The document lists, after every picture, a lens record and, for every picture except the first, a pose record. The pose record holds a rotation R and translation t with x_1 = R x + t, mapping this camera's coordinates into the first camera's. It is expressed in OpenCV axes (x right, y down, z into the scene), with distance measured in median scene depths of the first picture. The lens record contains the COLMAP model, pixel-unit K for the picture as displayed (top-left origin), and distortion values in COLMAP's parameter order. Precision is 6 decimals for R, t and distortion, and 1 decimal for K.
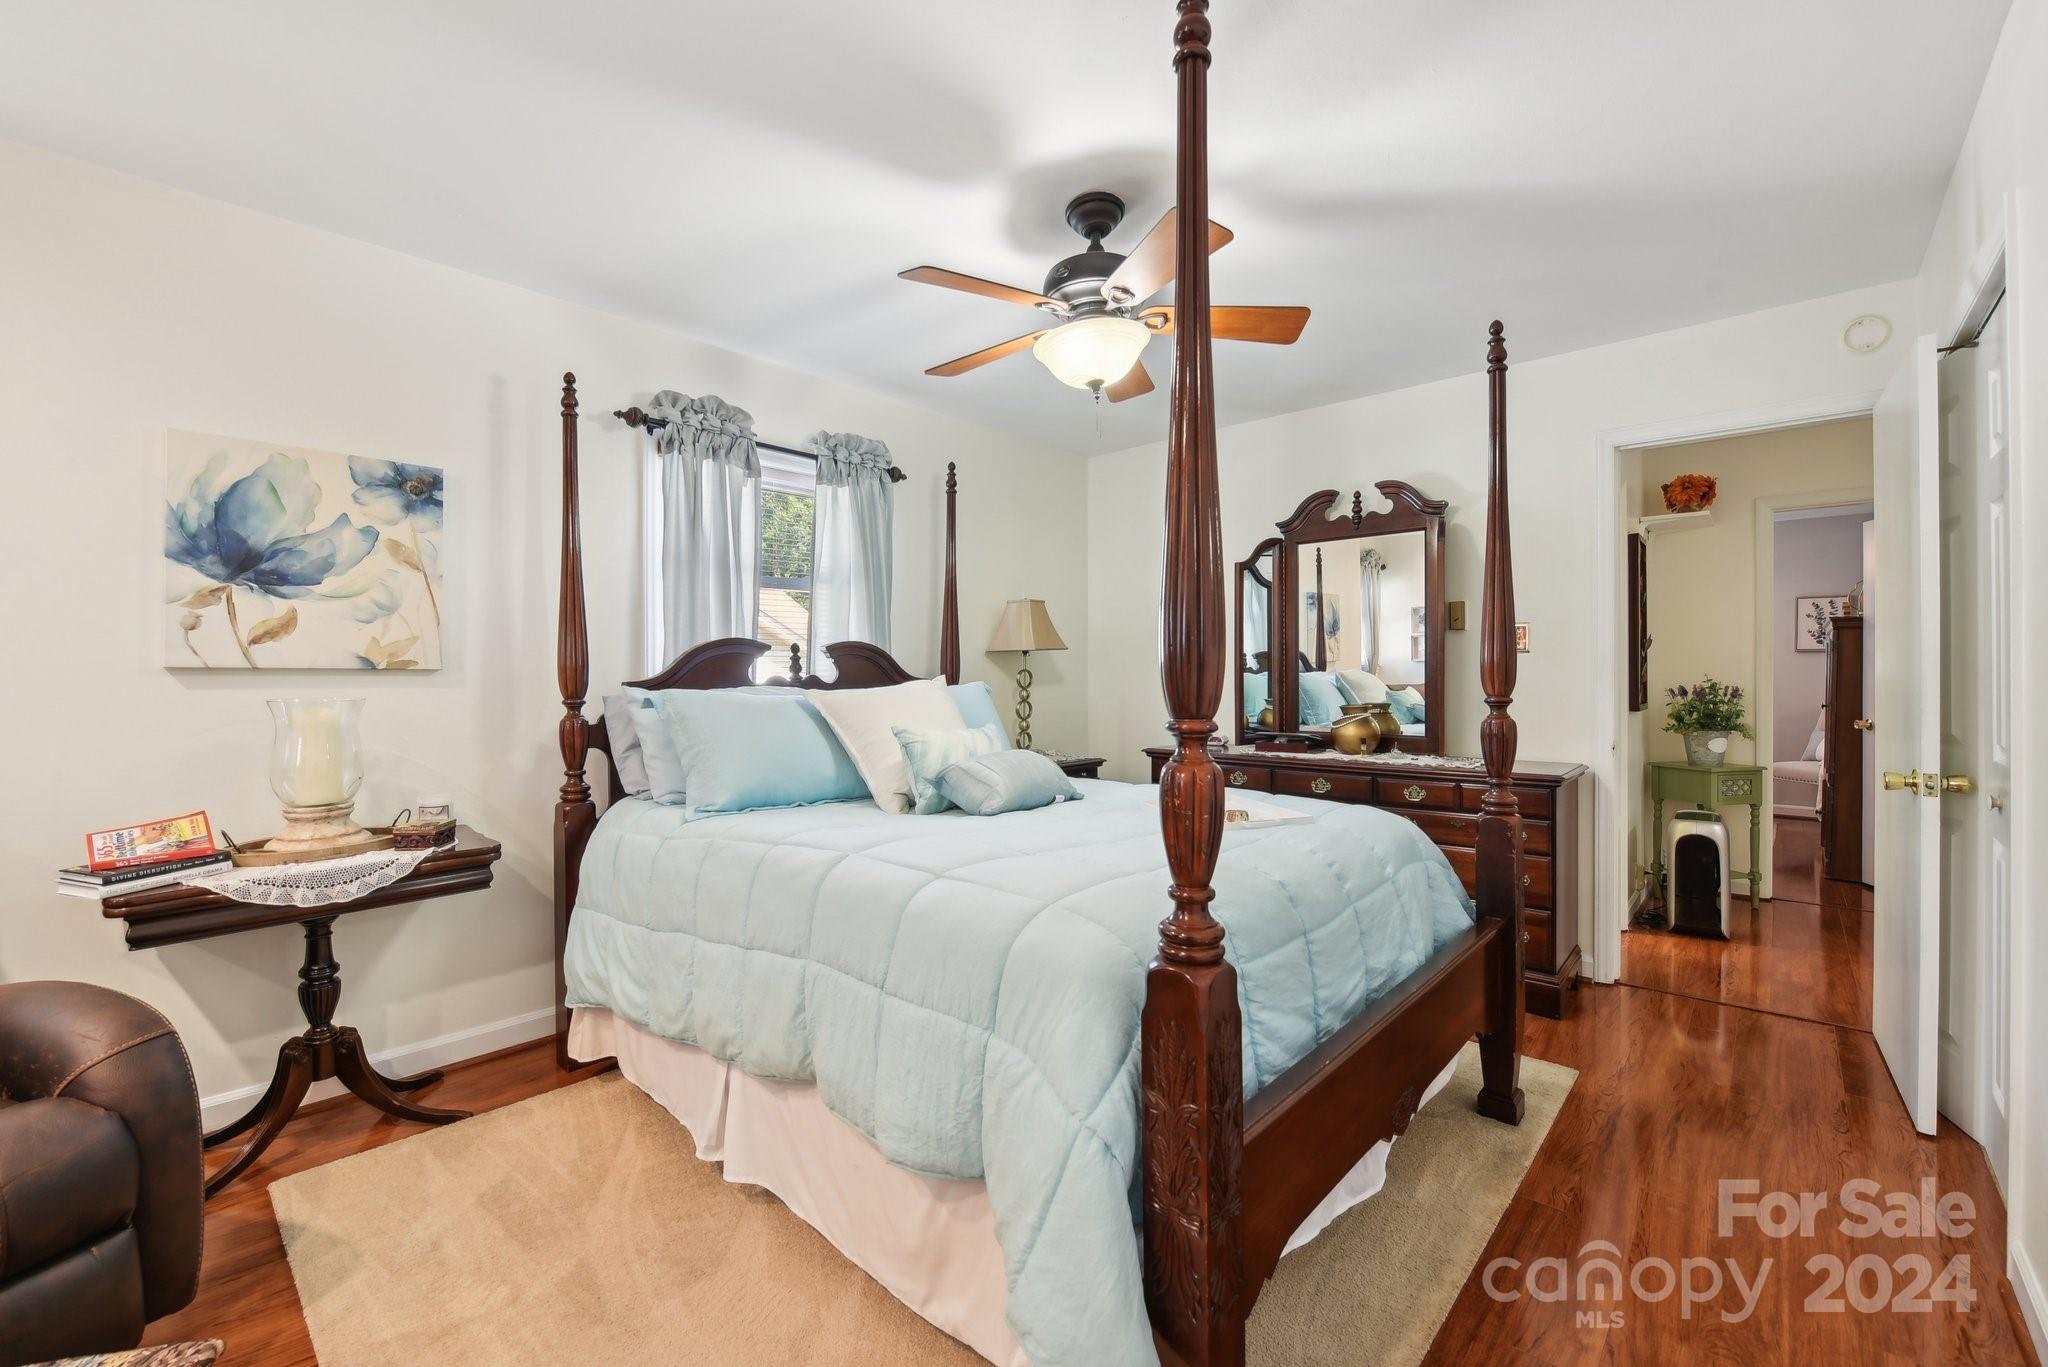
lens RADIAL K [[838.9, 0, 1025.2], [0, 838.9, 680.1], [0, 0, 1]] dist [-0.001015, -0.000067]
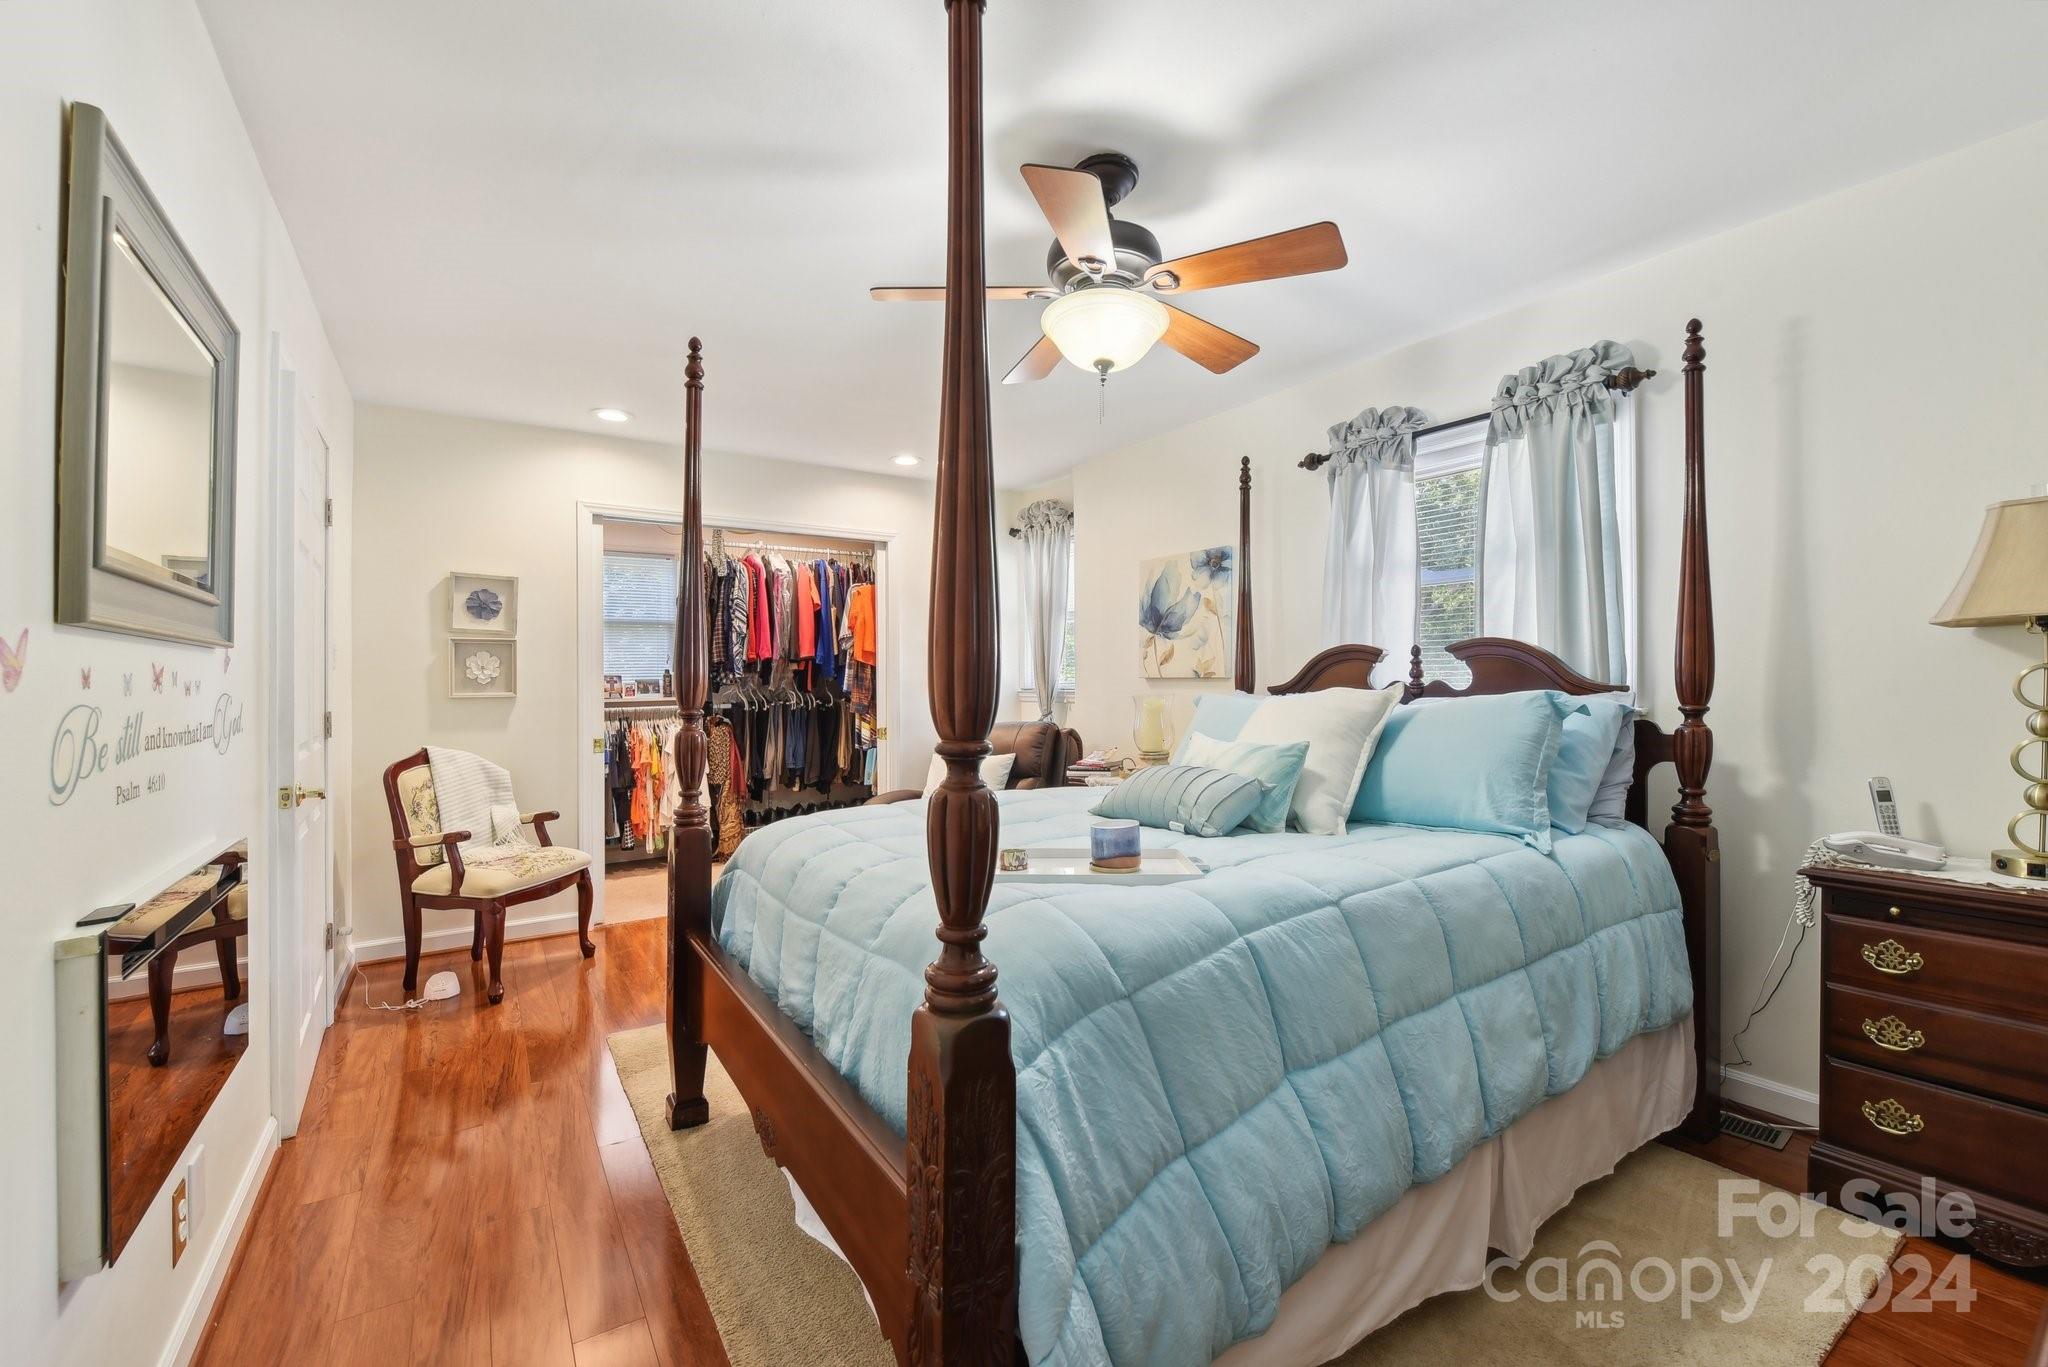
lens RADIAL K [[853.8, 0, 1027.4], [0, 853.8, 678.6], [0, 0, 1]] dist [-0.004468, -0.000271]
pose [[-0.233123, -0.000170, -0.972447, 0.897143], [0.000770, 1.000000, -0.000359, -0.010445], [0.972447, -0.000833, -0.233123, 1.011760]]
